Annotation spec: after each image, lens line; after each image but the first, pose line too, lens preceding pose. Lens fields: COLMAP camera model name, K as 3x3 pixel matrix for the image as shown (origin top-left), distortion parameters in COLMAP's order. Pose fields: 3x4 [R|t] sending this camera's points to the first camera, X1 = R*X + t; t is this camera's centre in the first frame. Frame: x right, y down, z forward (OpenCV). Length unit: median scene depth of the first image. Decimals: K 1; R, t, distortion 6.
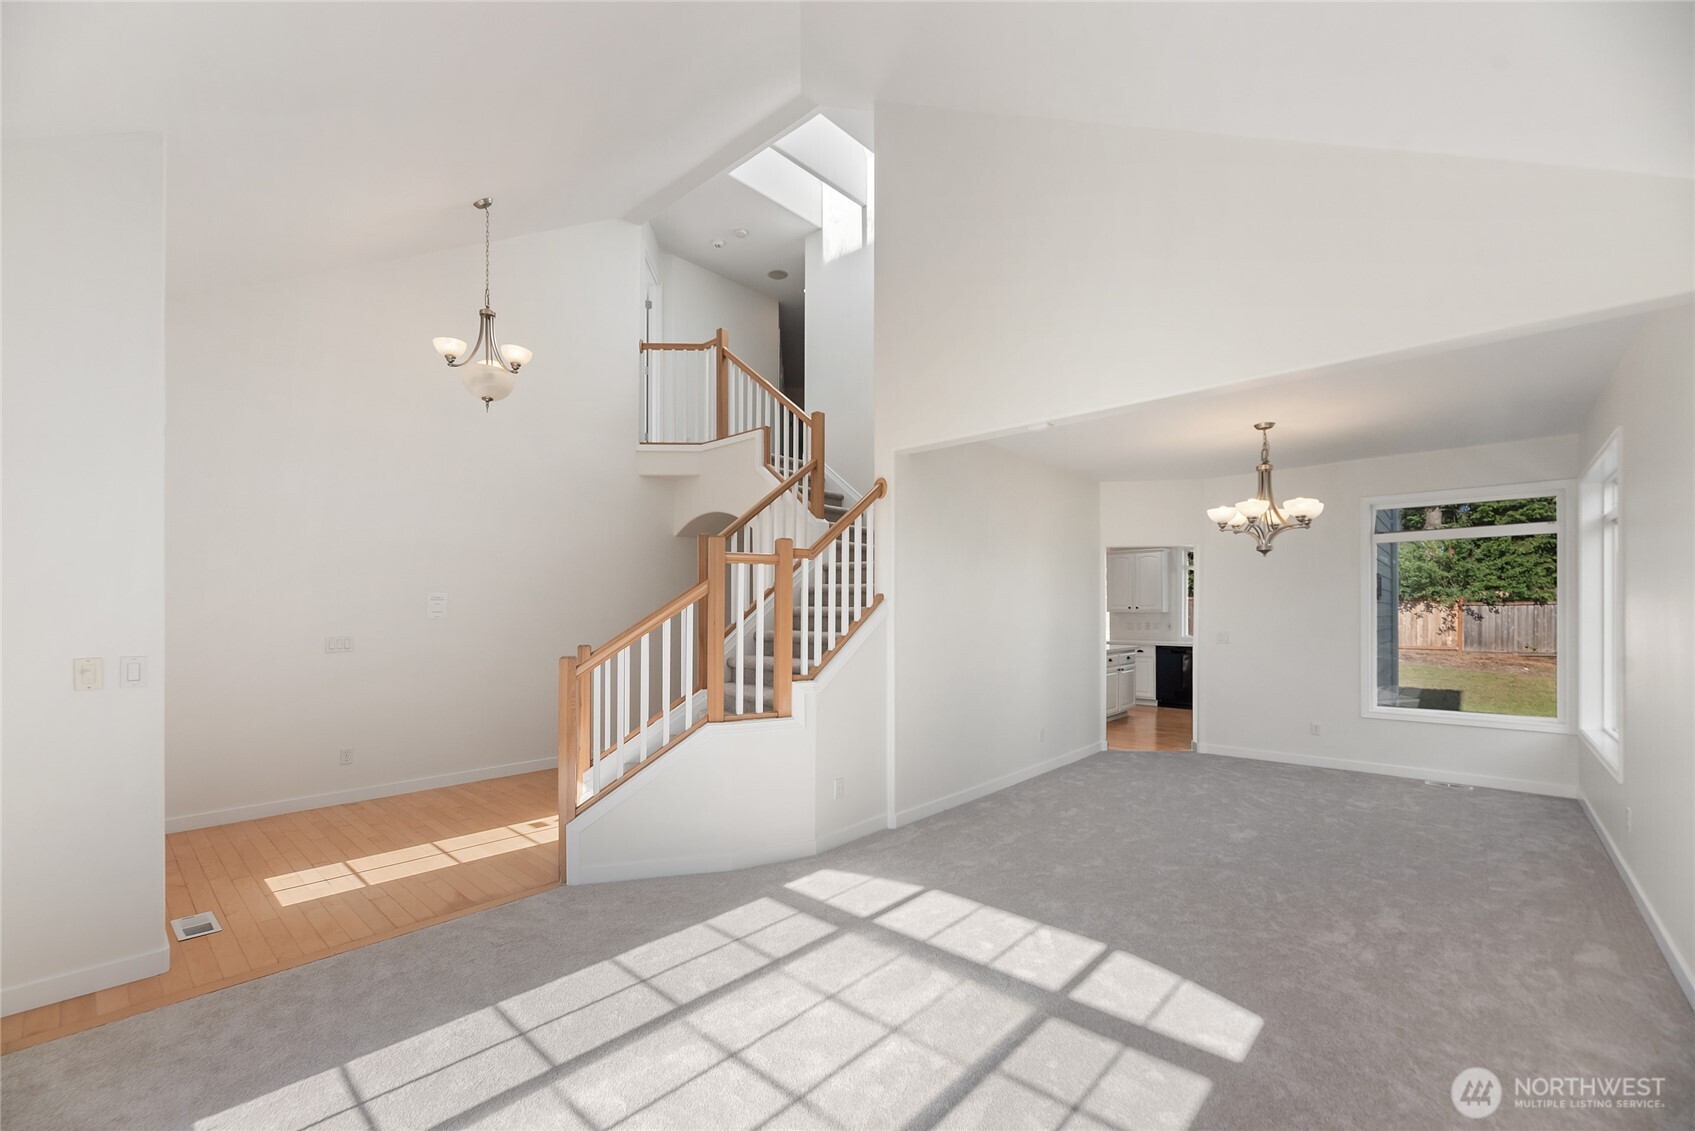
lens RADIAL K [[697.0, 0, 840.6], [0, 697.0, 610.3], [0, 0, 1]] dist [-0.001650, -0.000426]
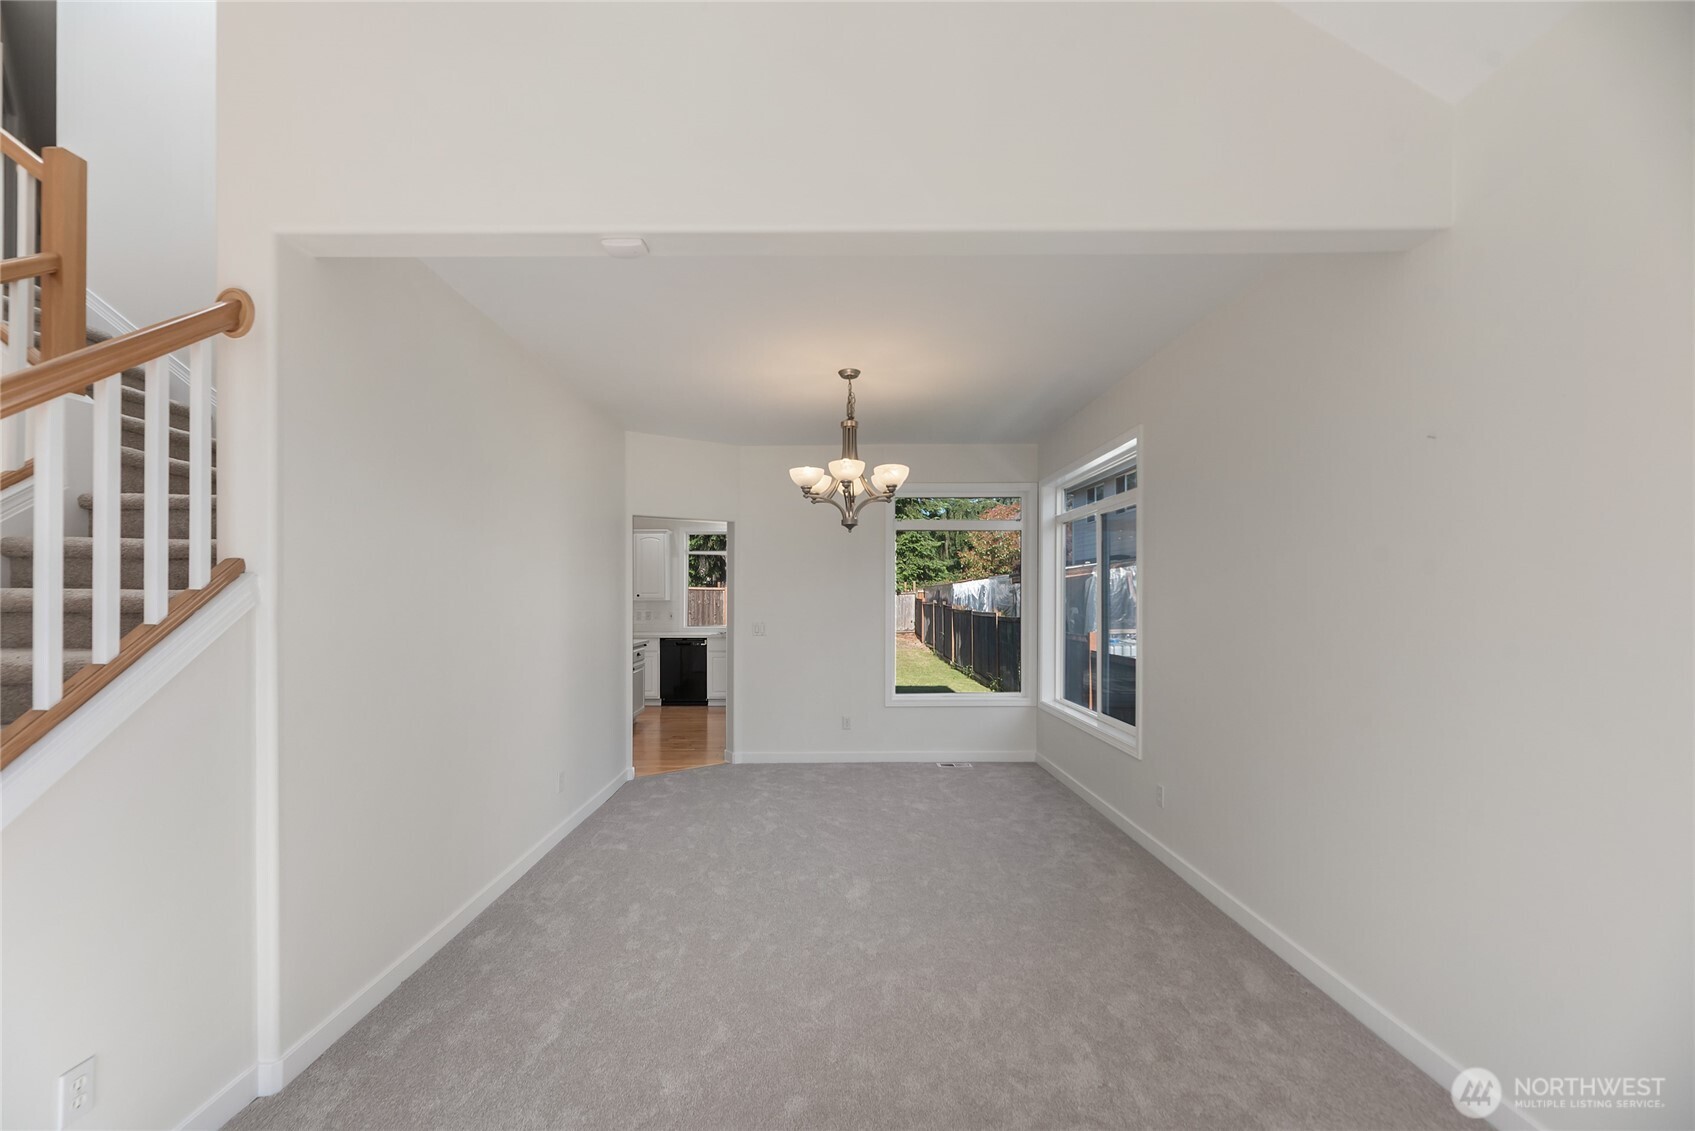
lens RADIAL K [[697.0, 0, 829.8], [0, 697.0, 601.1], [0, 0, 1]] dist [-0.001650, -0.000426]
pose [[0.744917, -0.003043, 0.667150, 0.041200], [0.000910, 0.999993, 0.003545, 0.001142], [-0.667157, -0.002034, 0.744915, 0.403472]]
